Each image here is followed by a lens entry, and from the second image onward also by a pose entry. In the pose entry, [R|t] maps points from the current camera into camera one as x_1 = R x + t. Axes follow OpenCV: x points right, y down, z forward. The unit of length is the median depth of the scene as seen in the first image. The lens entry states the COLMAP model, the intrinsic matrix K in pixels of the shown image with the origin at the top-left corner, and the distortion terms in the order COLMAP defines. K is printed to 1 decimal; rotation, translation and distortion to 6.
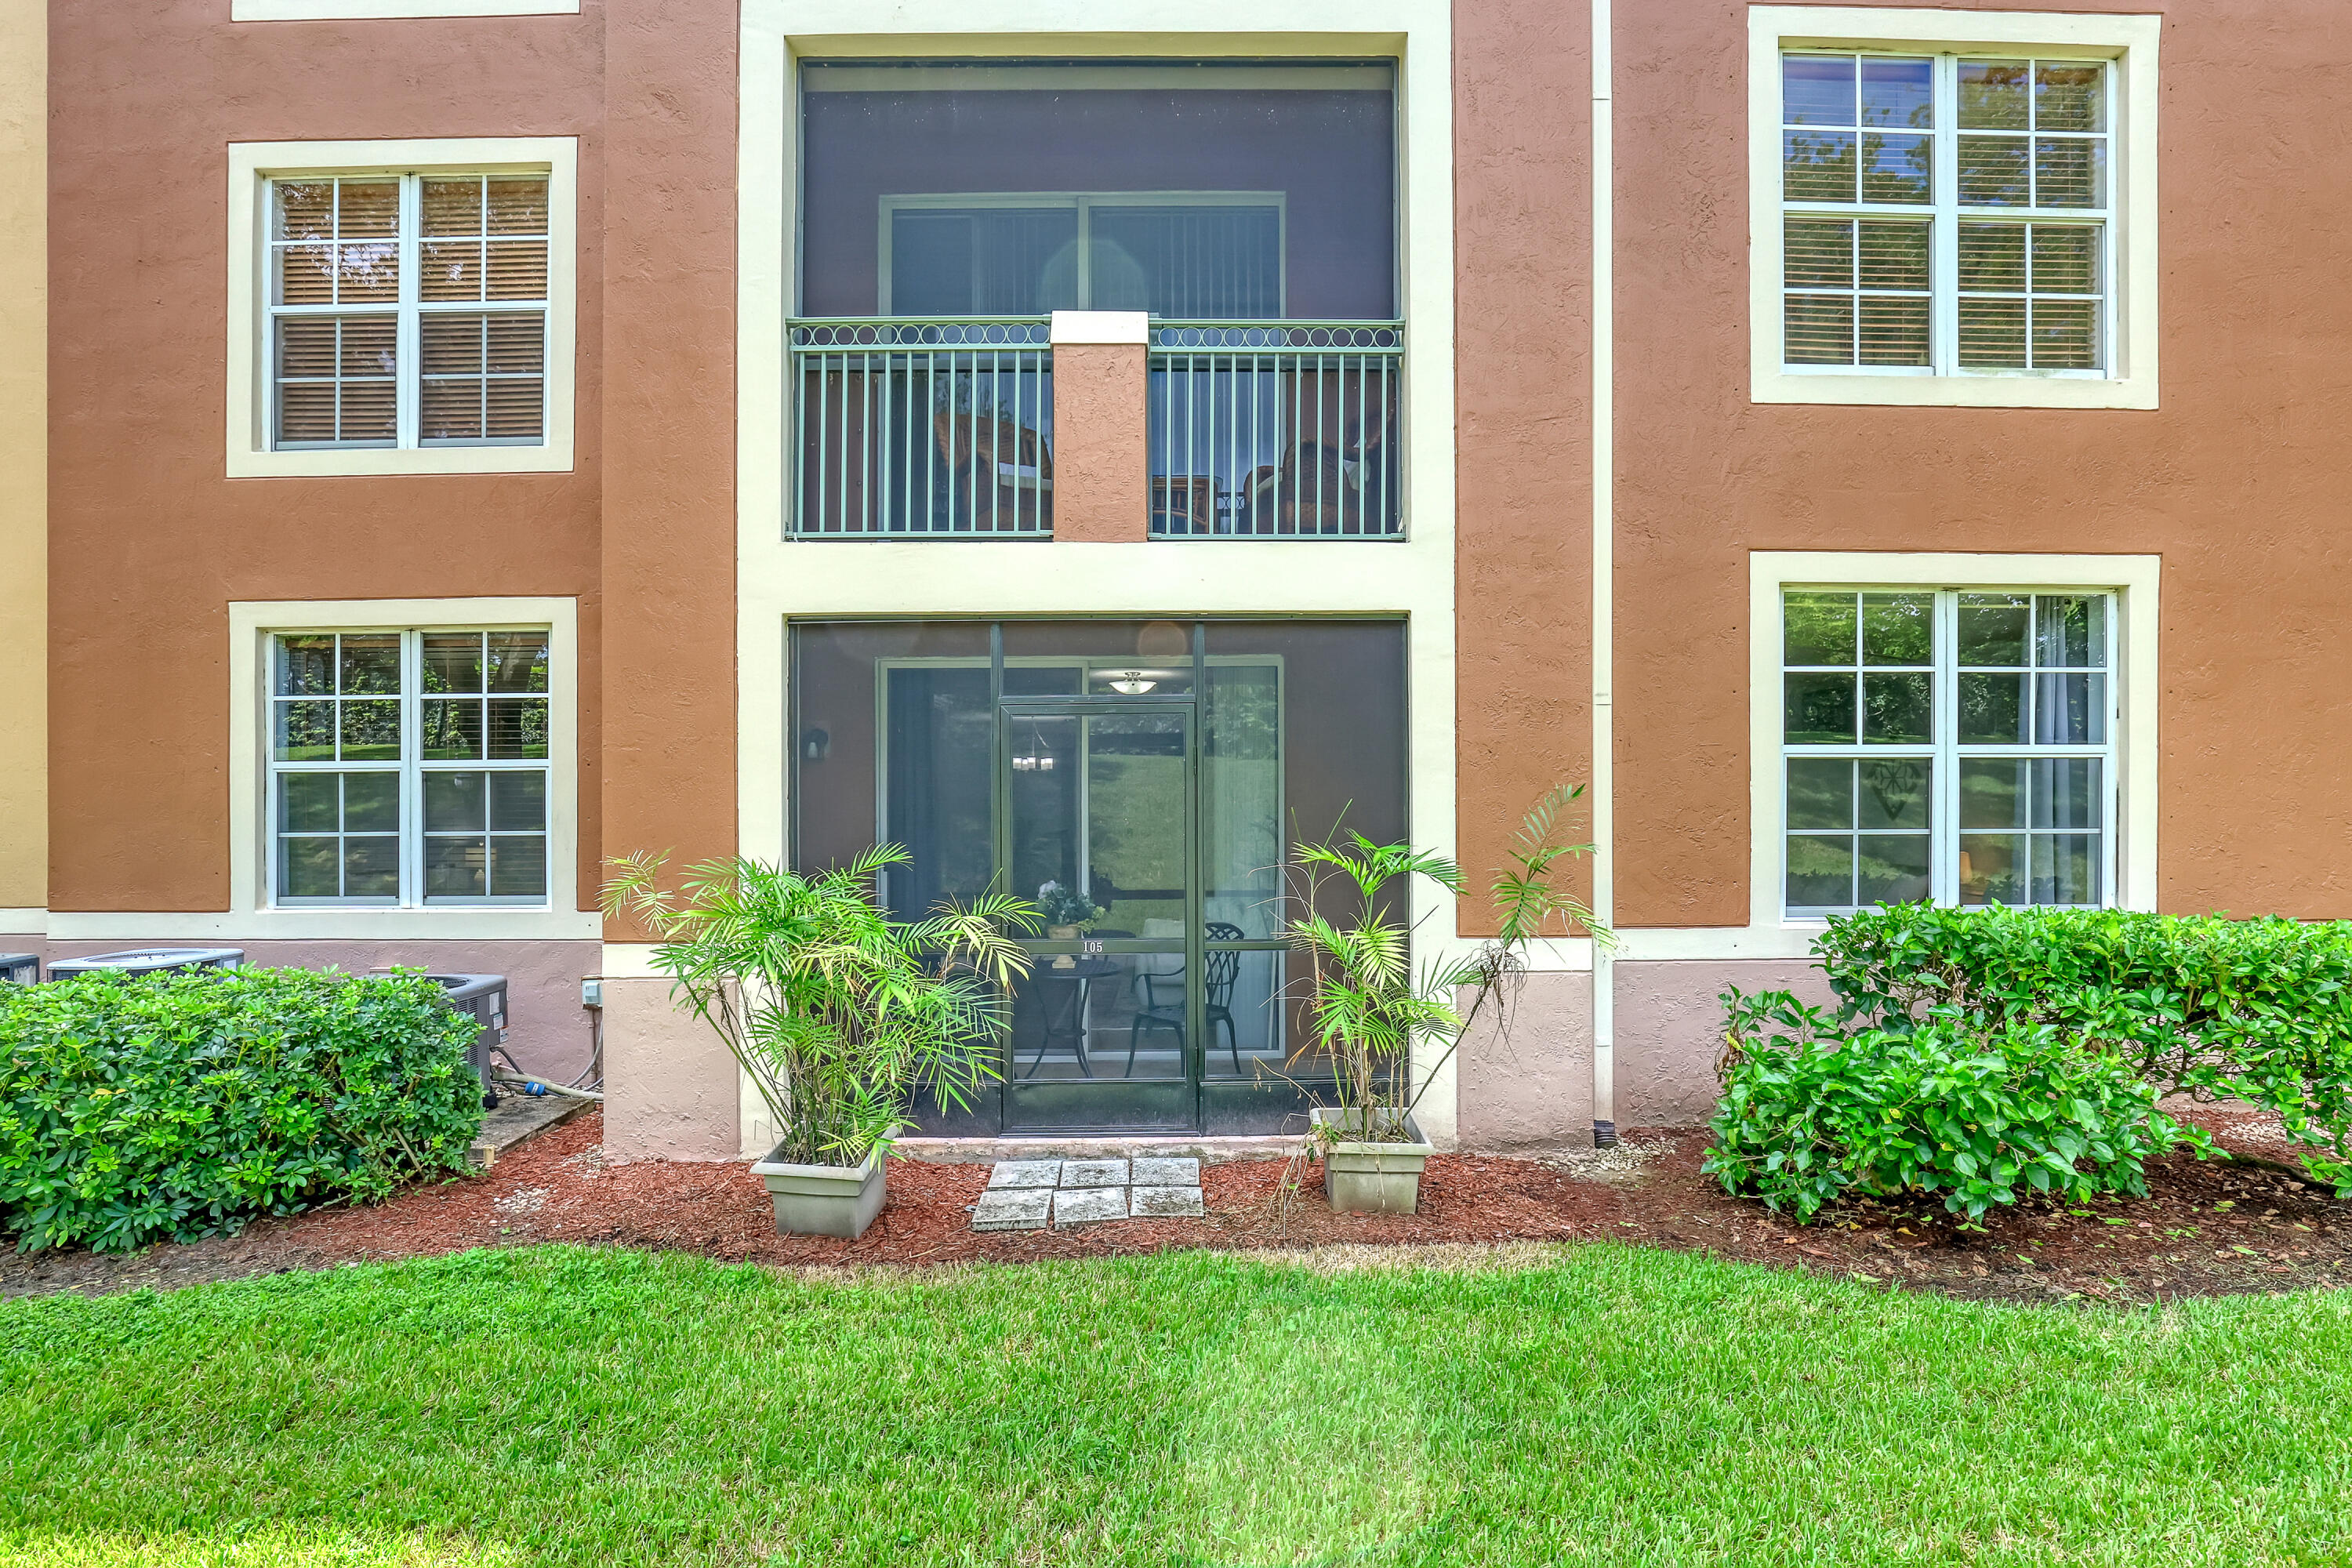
lens RADIAL K [[1120.1, 0, 1186.3], [0, 1120.1, 805.2], [0, 0, 1]] dist [-0.022677, 0.000472]
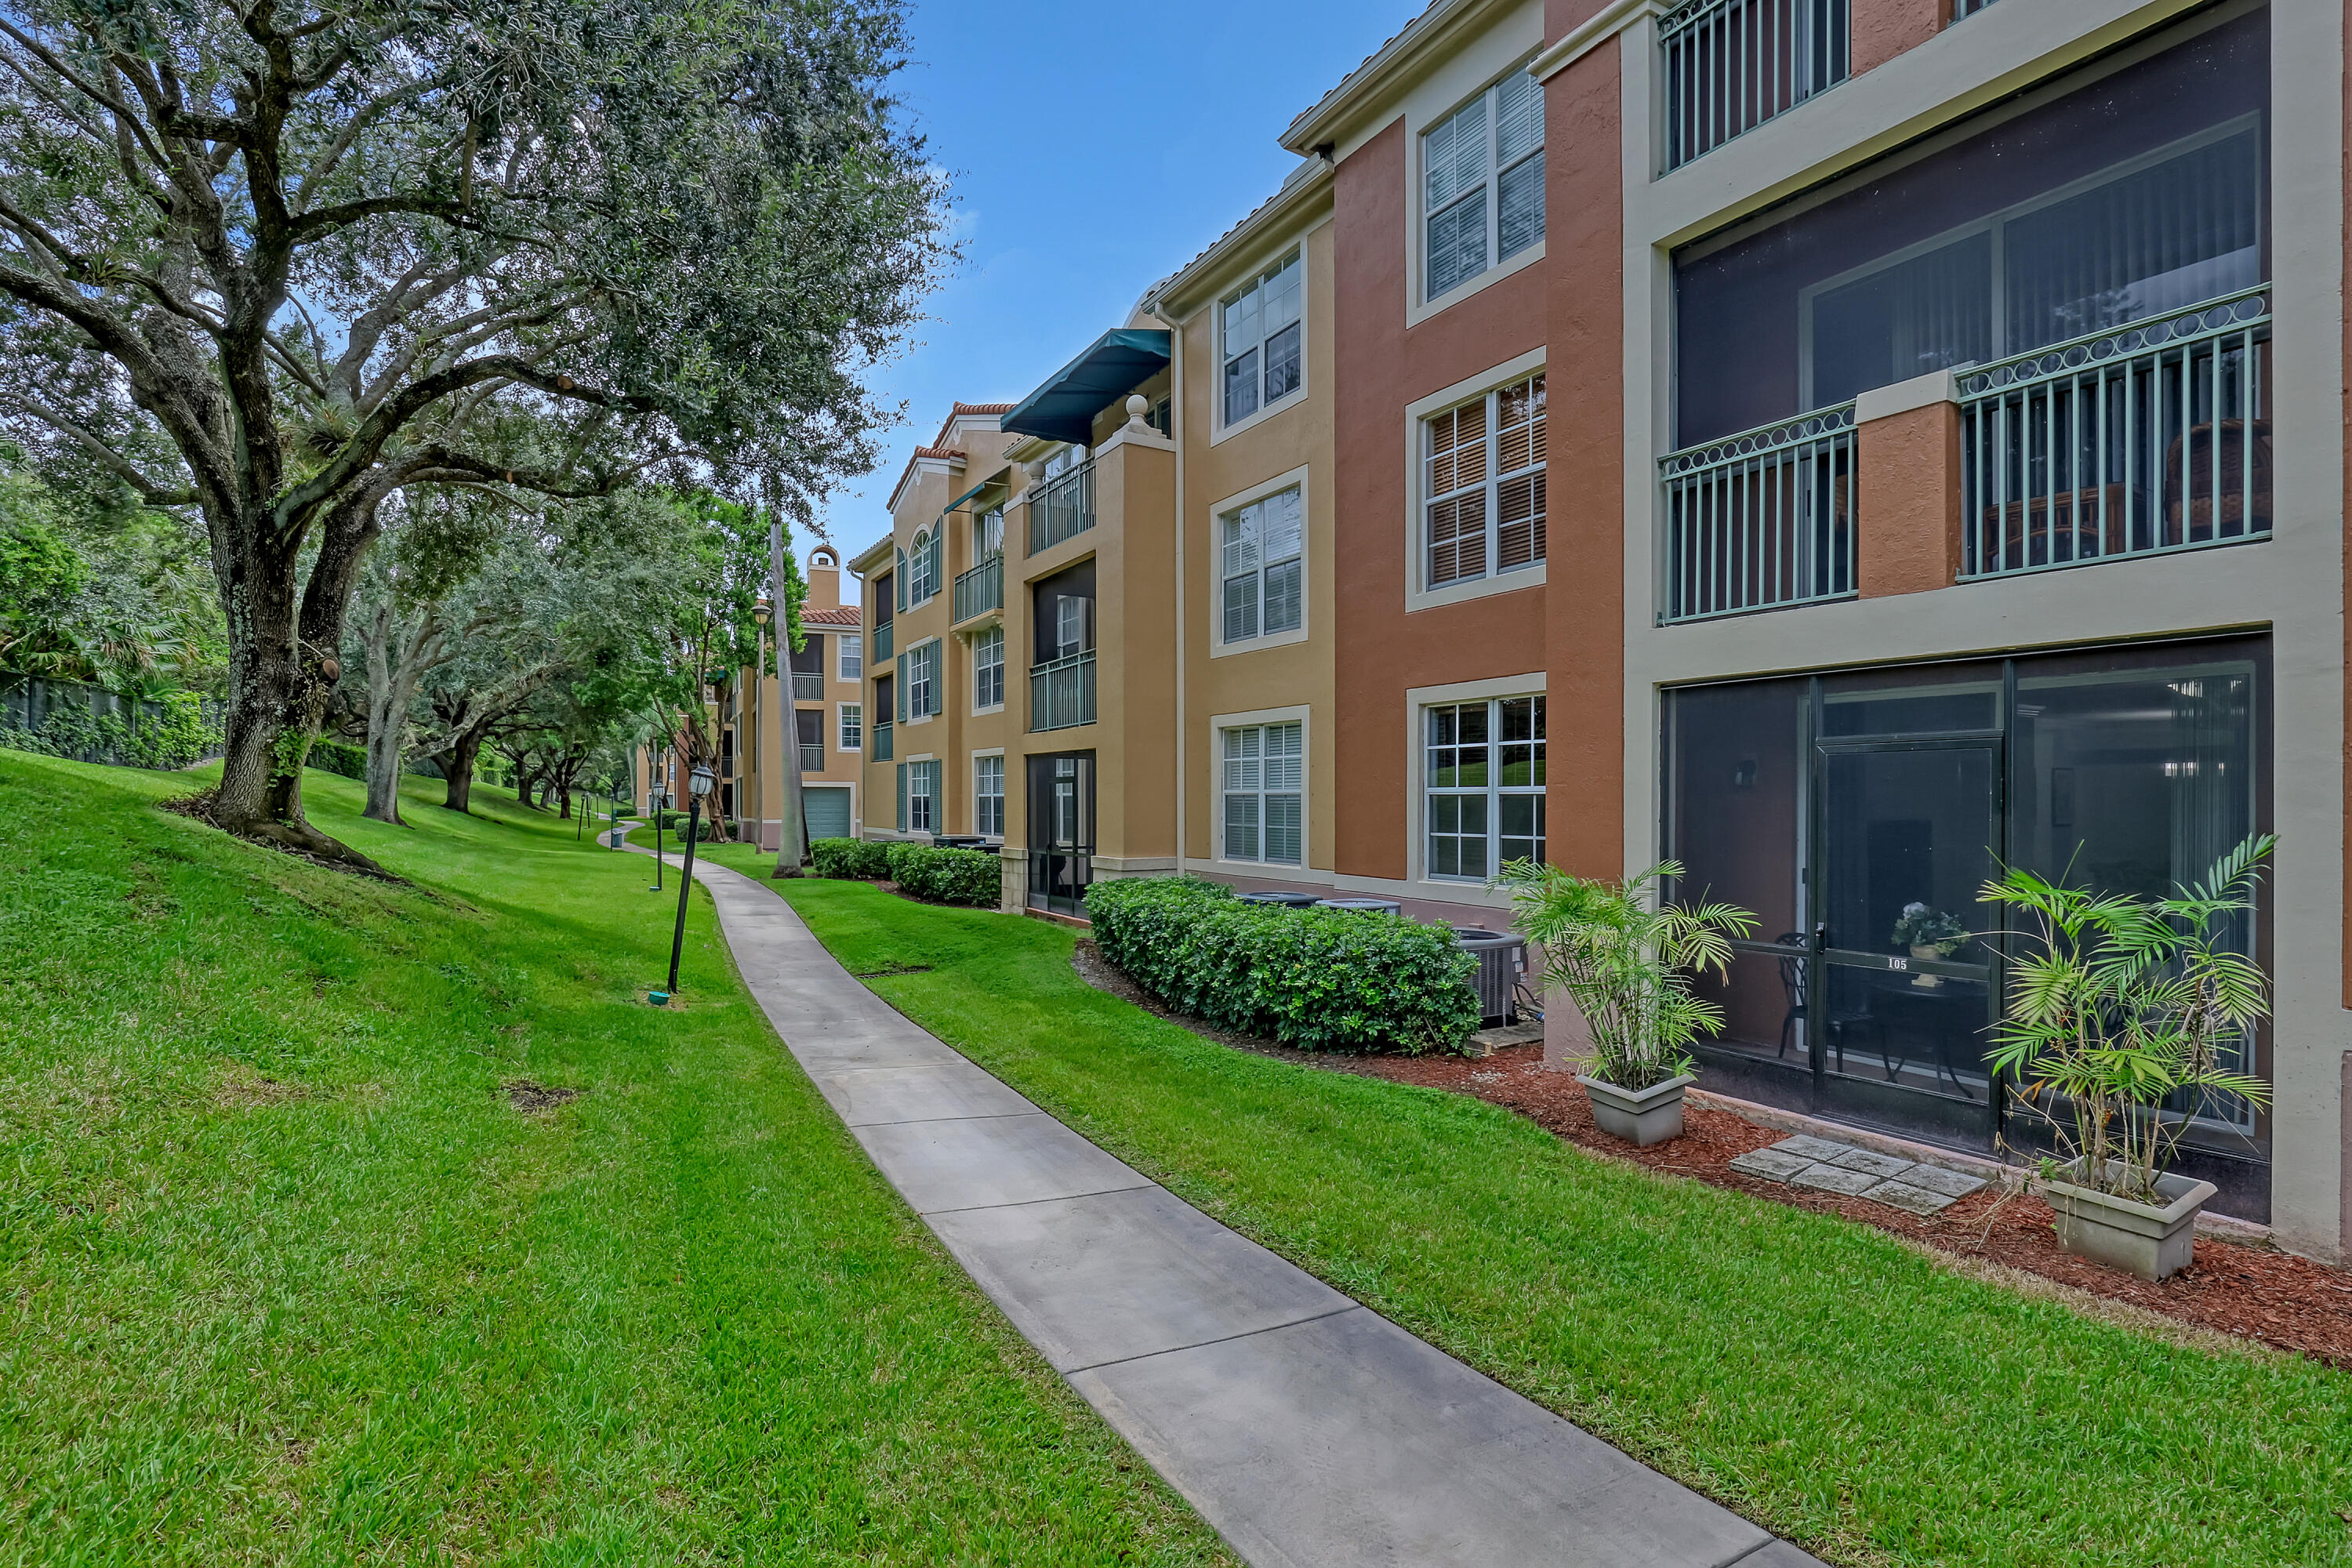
lens RADIAL K [[1202.6, 0, 1181.5], [0, 1202.6, 792.7], [0, 0, 1]] dist [-0.018413, 0.001839]
pose [[0.491021, 0.004281, -0.871137, 0.597810], [-0.003814, 0.999989, 0.002764, -0.041977], [0.871139, 0.001965, 0.491032, -0.186743]]
